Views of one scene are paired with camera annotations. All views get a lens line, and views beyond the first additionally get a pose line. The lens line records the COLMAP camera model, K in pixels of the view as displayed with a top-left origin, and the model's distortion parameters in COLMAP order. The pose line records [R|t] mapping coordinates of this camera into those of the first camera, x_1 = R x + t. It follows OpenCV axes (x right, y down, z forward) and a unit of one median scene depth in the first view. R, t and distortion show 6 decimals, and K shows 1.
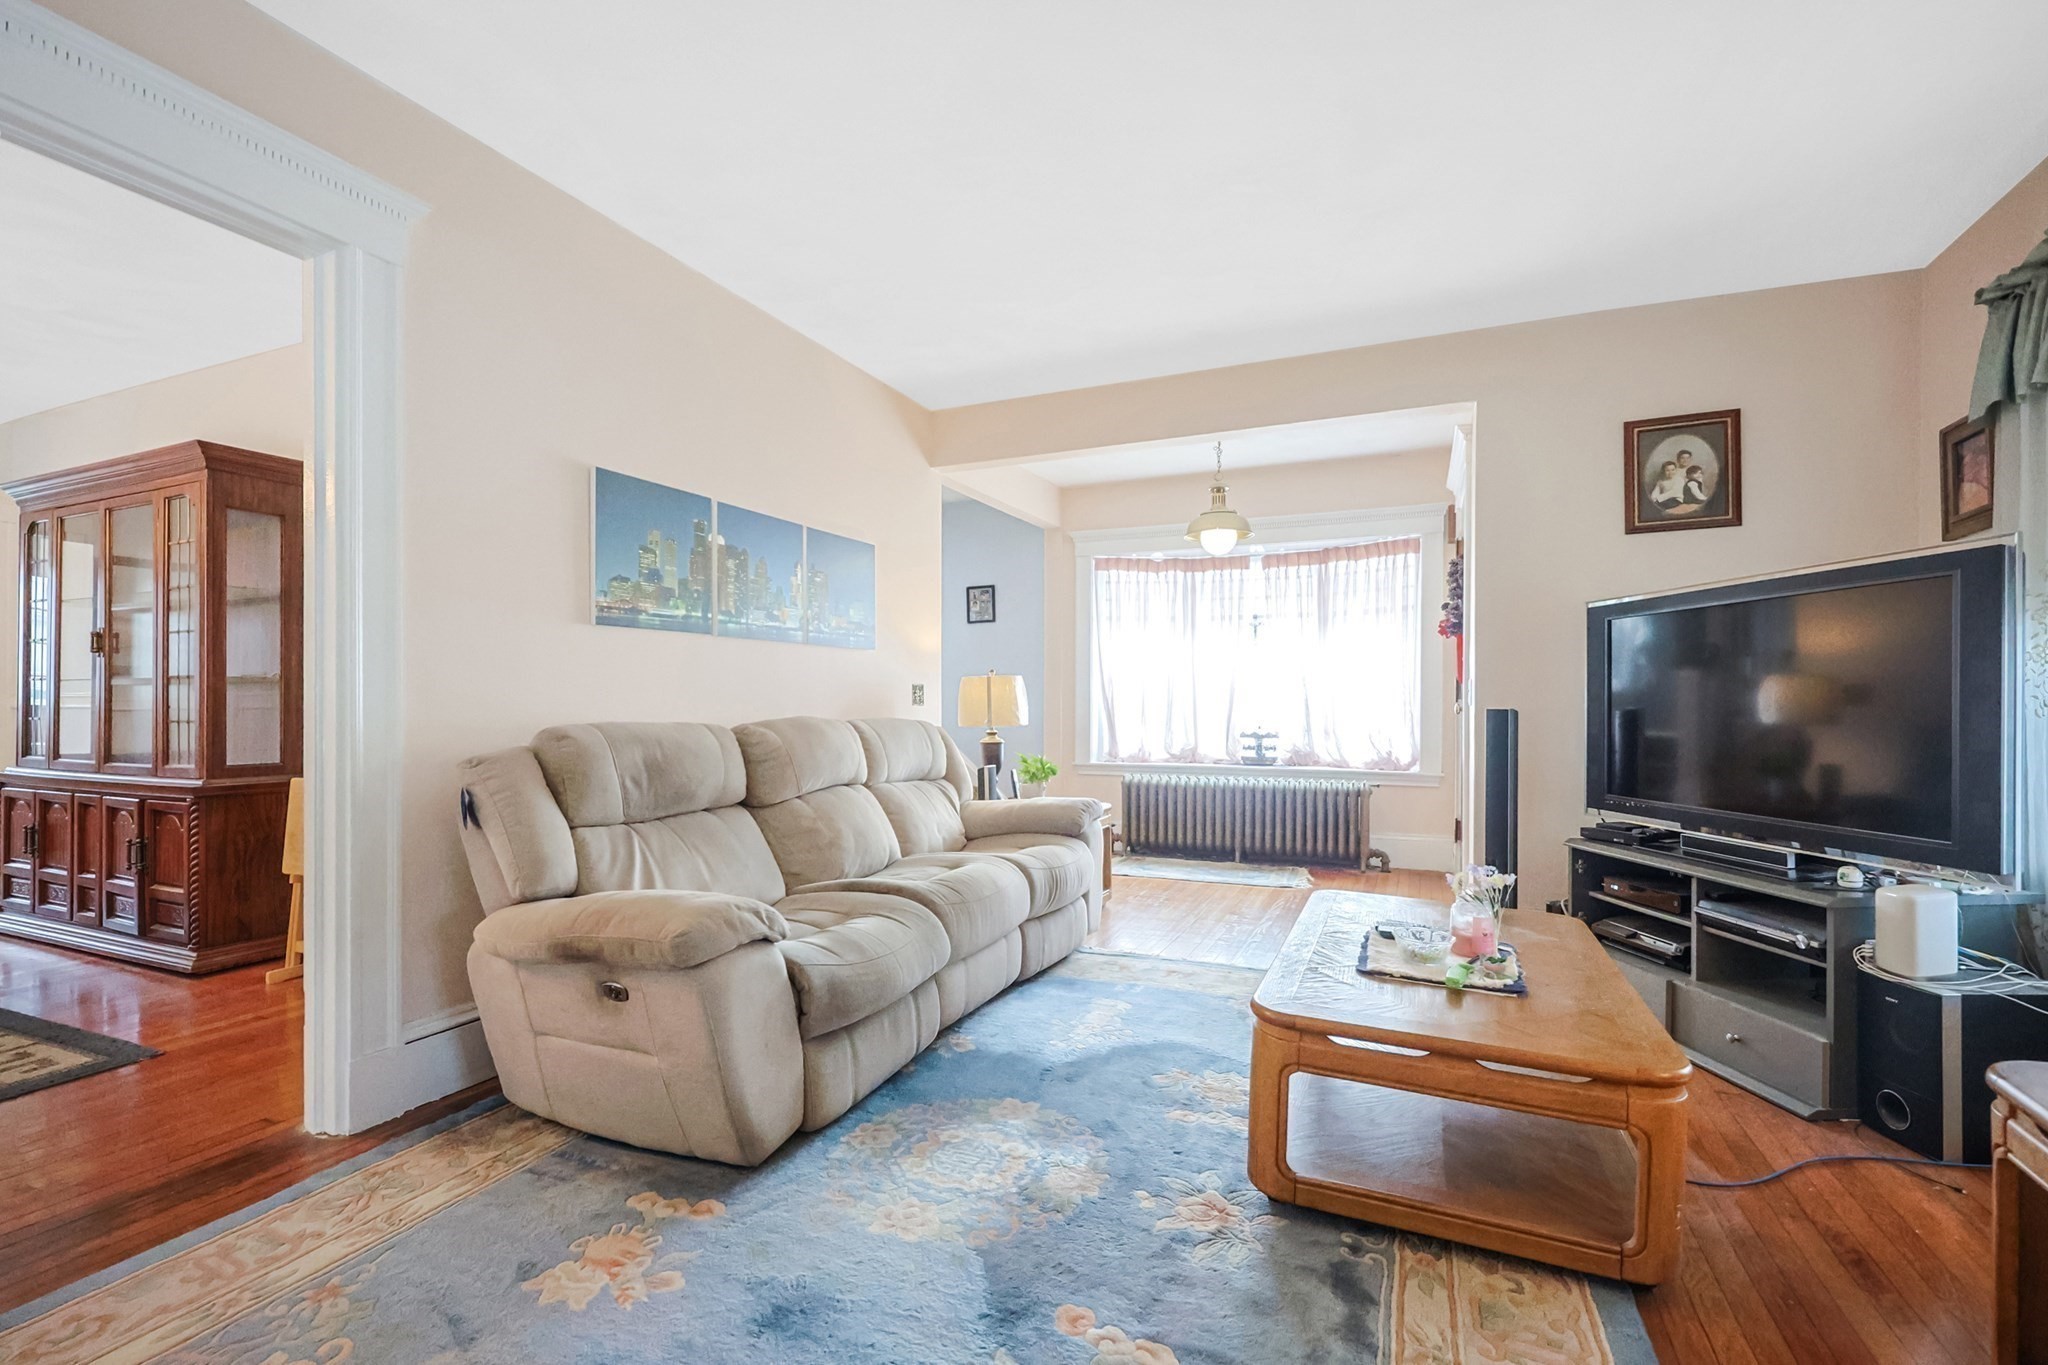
lens RADIAL K [[878.4, 0, 1029.2], [0, 878.4, 693.9], [0, 0, 1]] dist [0.001363, 0.000316]
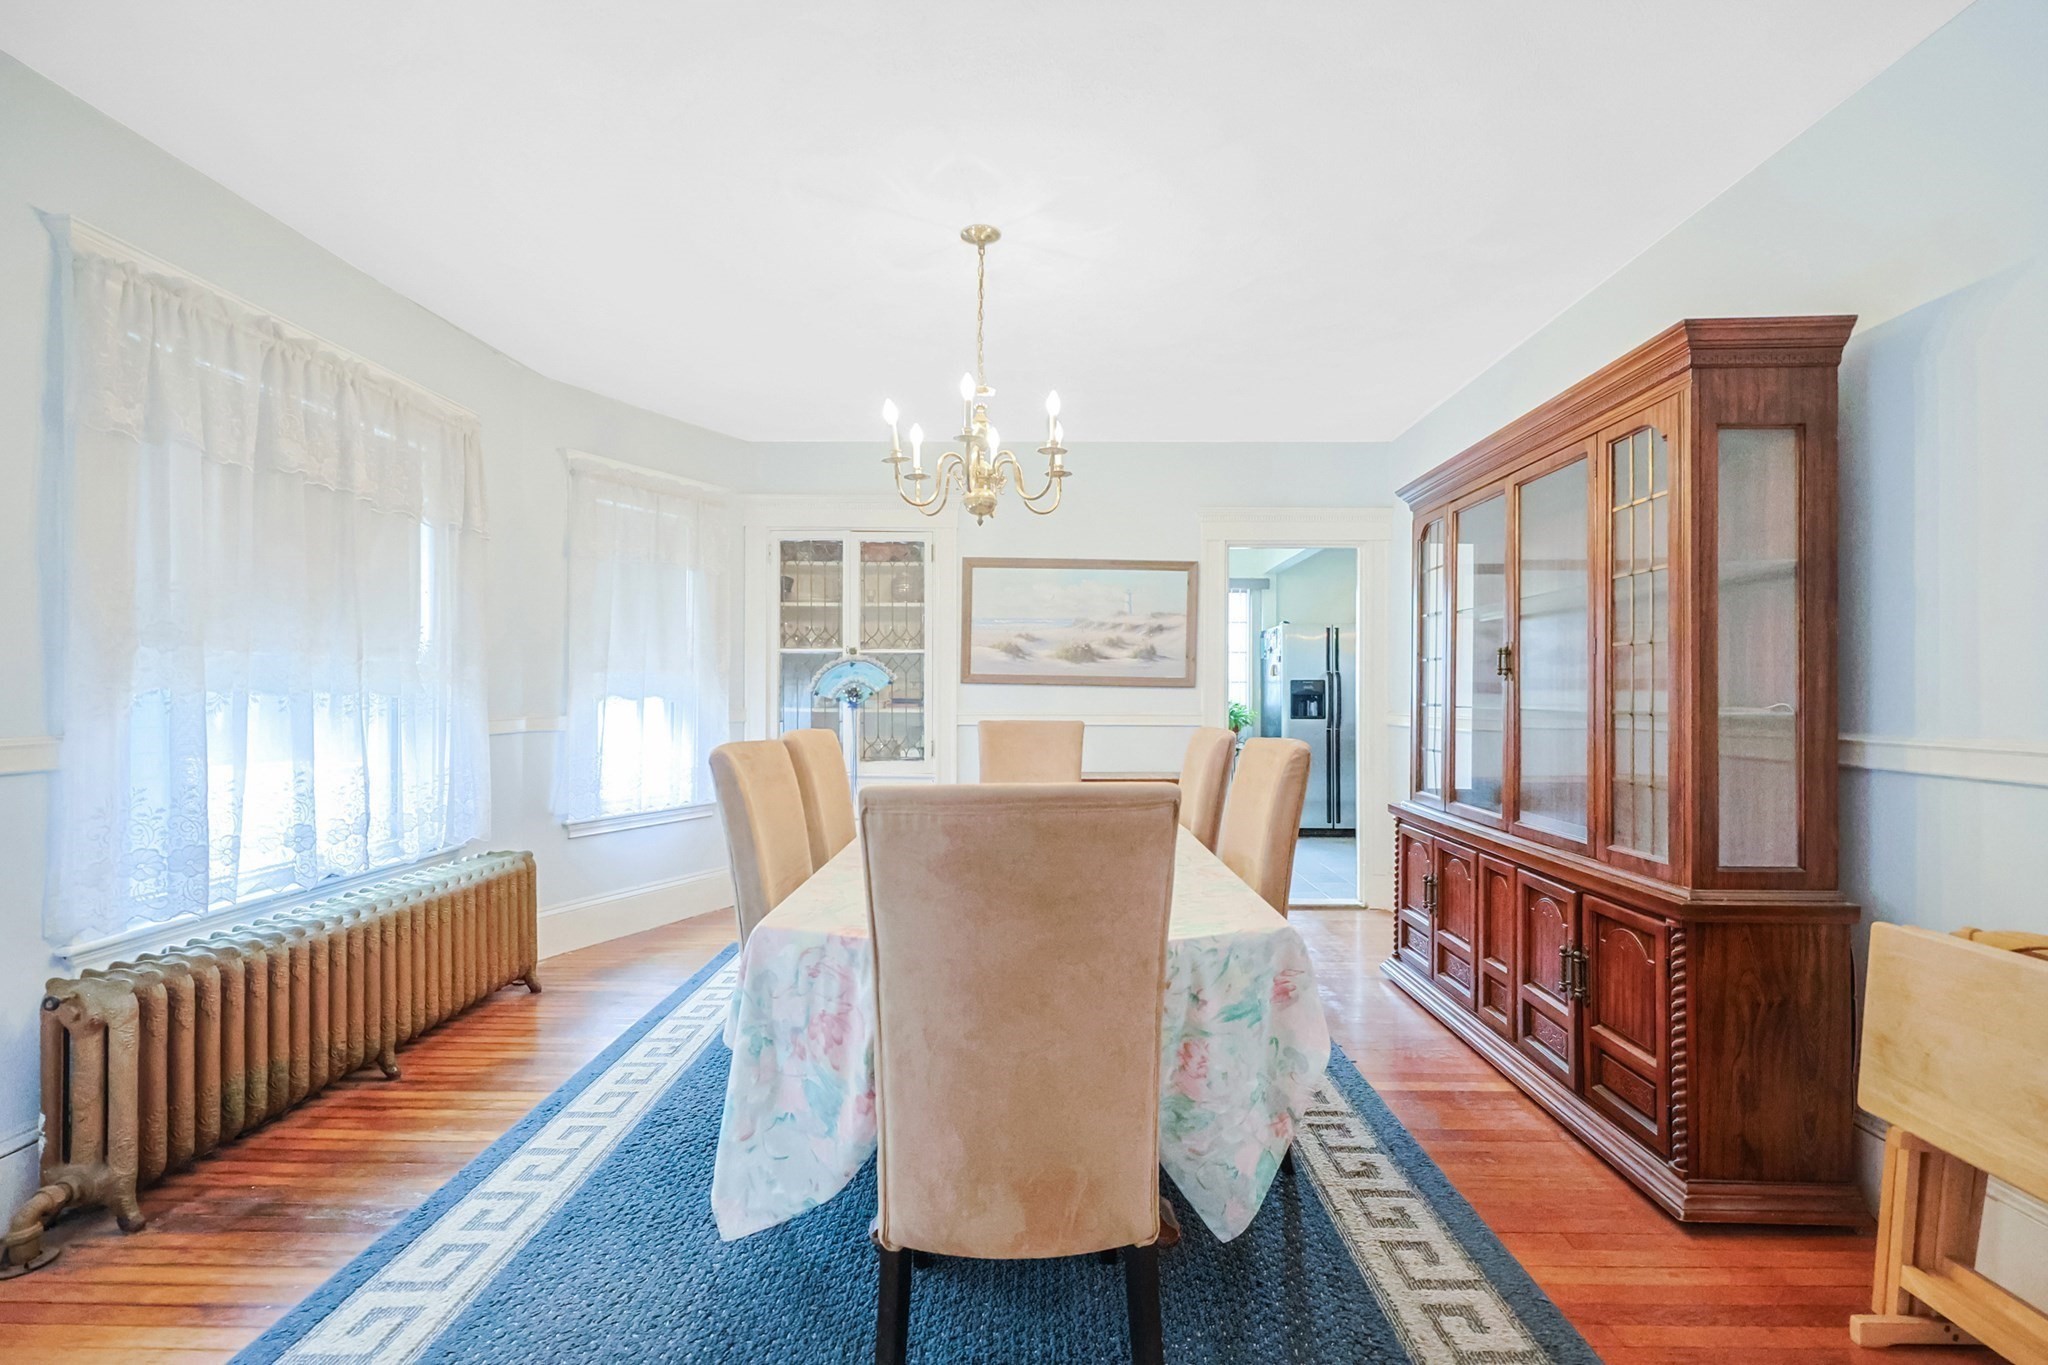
lens RADIAL K [[878.4, 0, 1029.2], [0, 878.4, 693.9], [0, 0, 1]] dist [0.001363, 0.000316]
pose [[0.374455, 0.006150, -0.927225, -0.536520], [0.001382, 0.999973, 0.007191, -0.038642], [0.927244, -0.003974, 0.374437, 0.349996]]
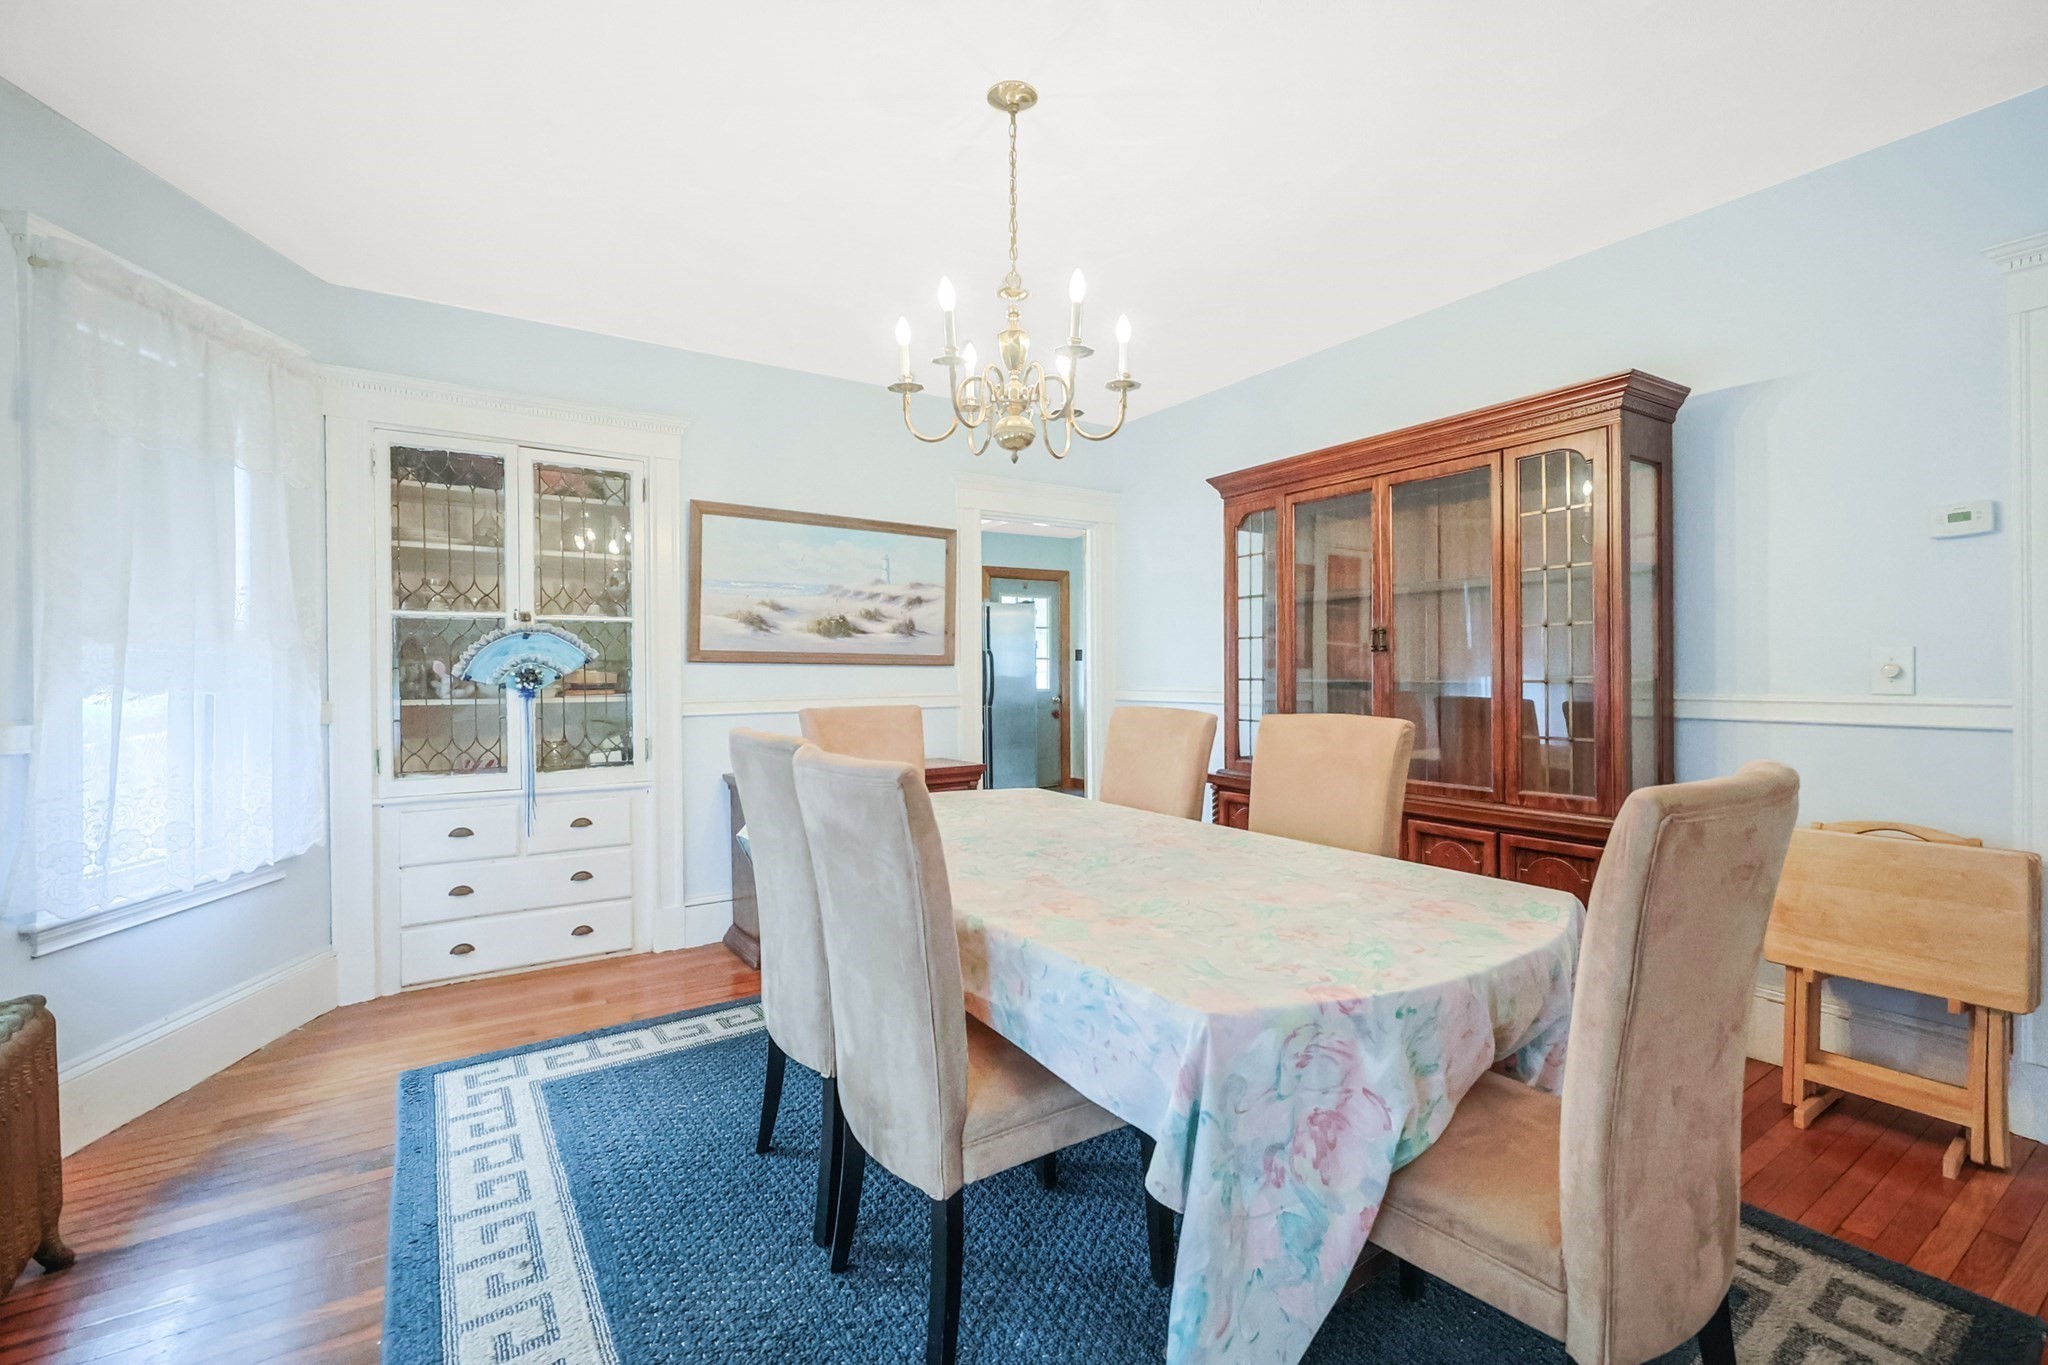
lens RADIAL K [[889.4, 0, 1024.0], [0, 889.4, 682.5], [0, 0, 1]] dist [0.013876, -0.010976]
pose [[0.841904, 0.004147, -0.539612, -0.933733], [0.008261, 0.999754, 0.020573, -0.039550], [0.539564, -0.021778, 0.841663, 0.066116]]
